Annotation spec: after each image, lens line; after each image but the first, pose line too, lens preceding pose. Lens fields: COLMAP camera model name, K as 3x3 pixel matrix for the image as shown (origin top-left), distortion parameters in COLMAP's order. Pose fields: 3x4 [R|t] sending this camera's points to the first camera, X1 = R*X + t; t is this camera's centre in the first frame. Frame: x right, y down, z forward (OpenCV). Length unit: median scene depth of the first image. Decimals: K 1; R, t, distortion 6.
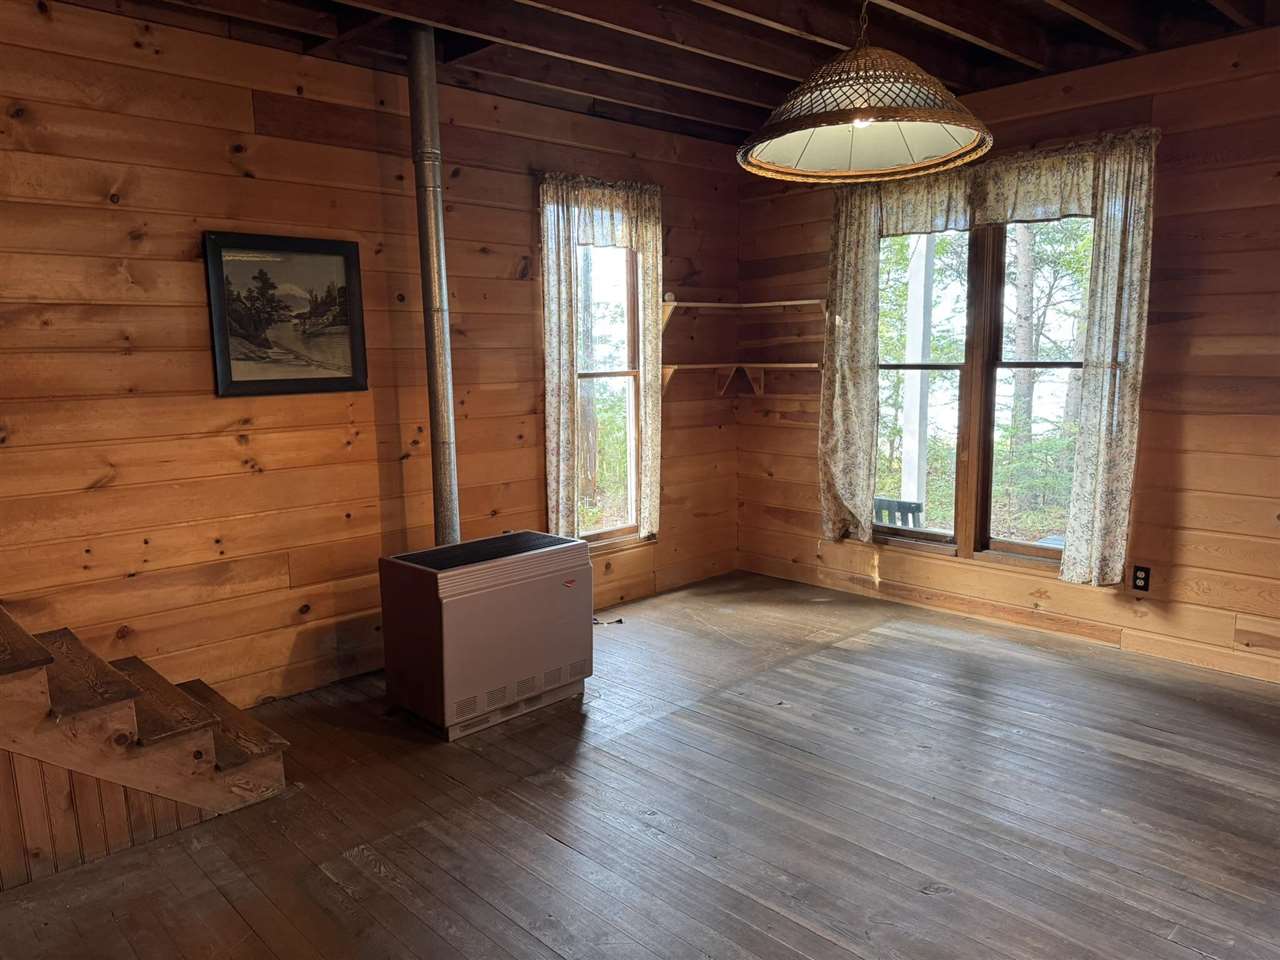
lens RADIAL K [[895.4, 0, 640.0], [0, 895.4, 480.0], [0, 0, 1]] dist [0.133624, -0.189881]
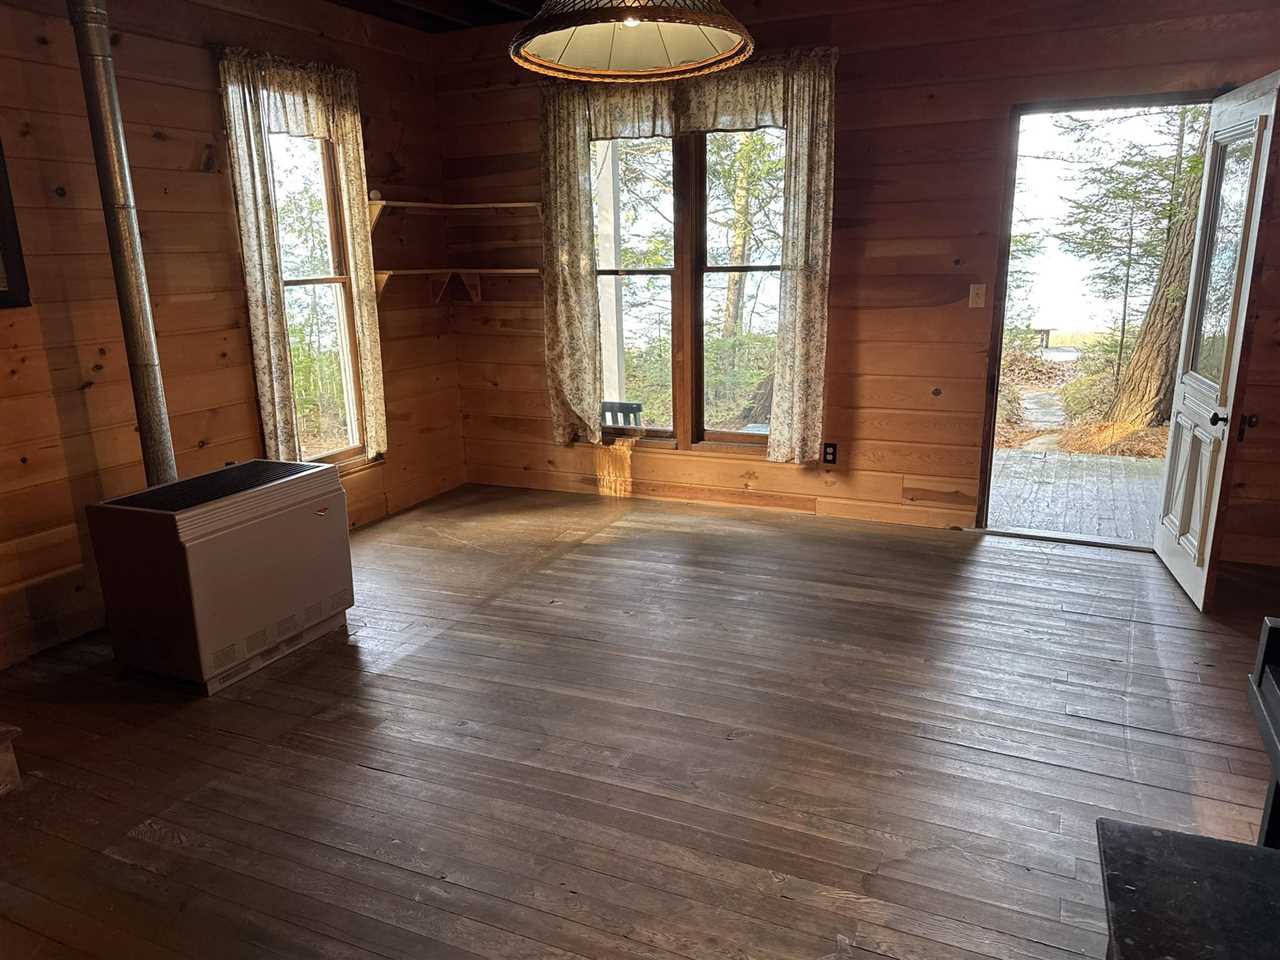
lens RADIAL K [[899.6, 0, 637.1], [0, 899.6, 482.9], [0, 0, 1]] dist [0.141443, -0.224372]
pose [[0.929179, -0.097343, 0.356582, -0.094431], [0.061370, 0.991938, 0.110872, 0.001284], [-0.364500, -0.081136, 0.927662, 0.009778]]
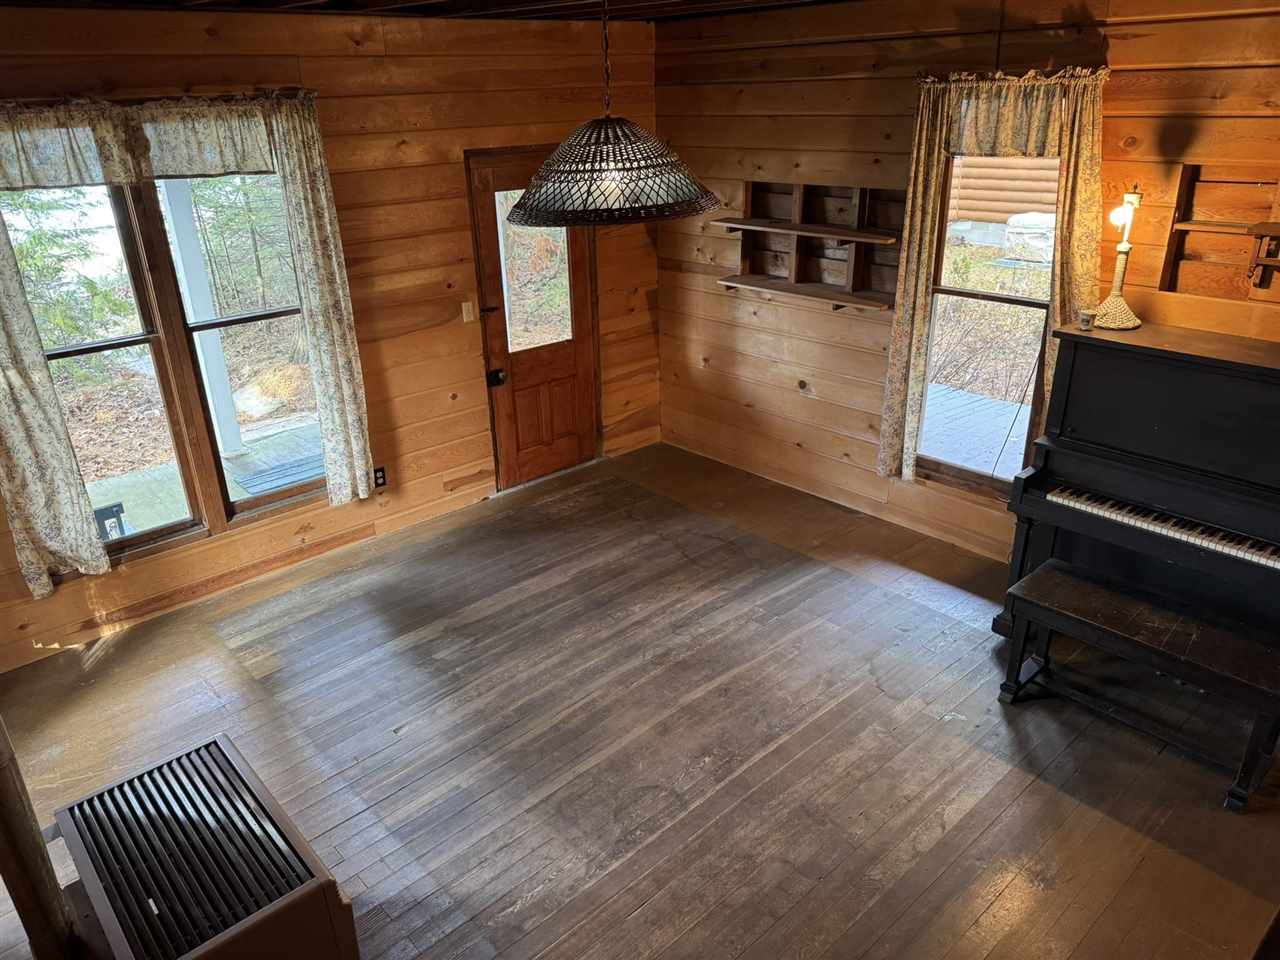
lens RADIAL K [[899.6, 0, 637.1], [0, 899.6, 482.9], [0, 0, 1]] dist [0.141443, -0.224372]
pose [[0.017955, -0.384564, 0.922924, -0.537107], [0.173436, 0.910277, 0.375920, -0.265695], [-0.984682, 0.153318, 0.083041, 0.526167]]
